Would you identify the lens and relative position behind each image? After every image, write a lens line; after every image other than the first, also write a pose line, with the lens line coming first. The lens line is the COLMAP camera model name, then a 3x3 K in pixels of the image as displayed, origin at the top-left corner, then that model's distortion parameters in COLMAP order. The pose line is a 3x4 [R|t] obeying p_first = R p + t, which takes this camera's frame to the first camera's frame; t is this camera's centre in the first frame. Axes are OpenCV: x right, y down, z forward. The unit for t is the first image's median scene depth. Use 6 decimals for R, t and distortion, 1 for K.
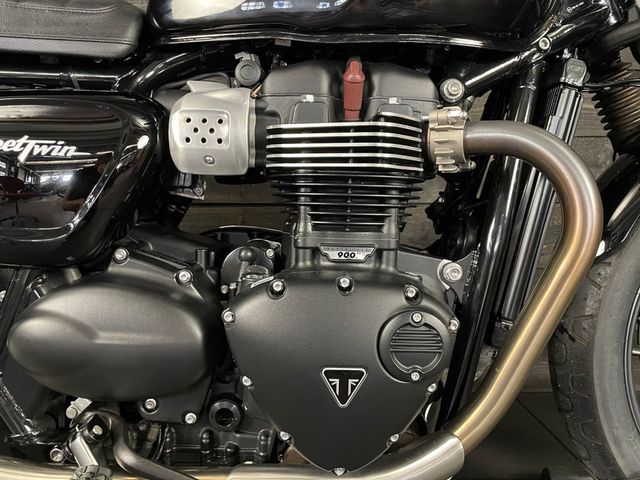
lens RADIAL K [[491.7, 0, 321.4], [0, 491.7, 245.7], [0, 0, 1]] dist [0.074170, -0.102158]
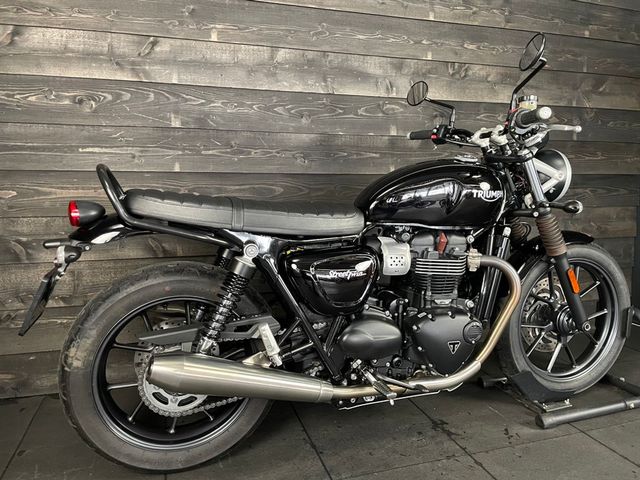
lens RADIAL K [[491.7, 0, 327.7], [0, 491.7, 235.6], [0, 0, 1]] dist [0.074170, -0.102158]
pose [[0.955688, -0.029039, 0.292946, -1.409699], [0.017333, 0.998947, 0.042478, -0.498651], [-0.293871, -0.035518, 0.955185, -1.523419]]
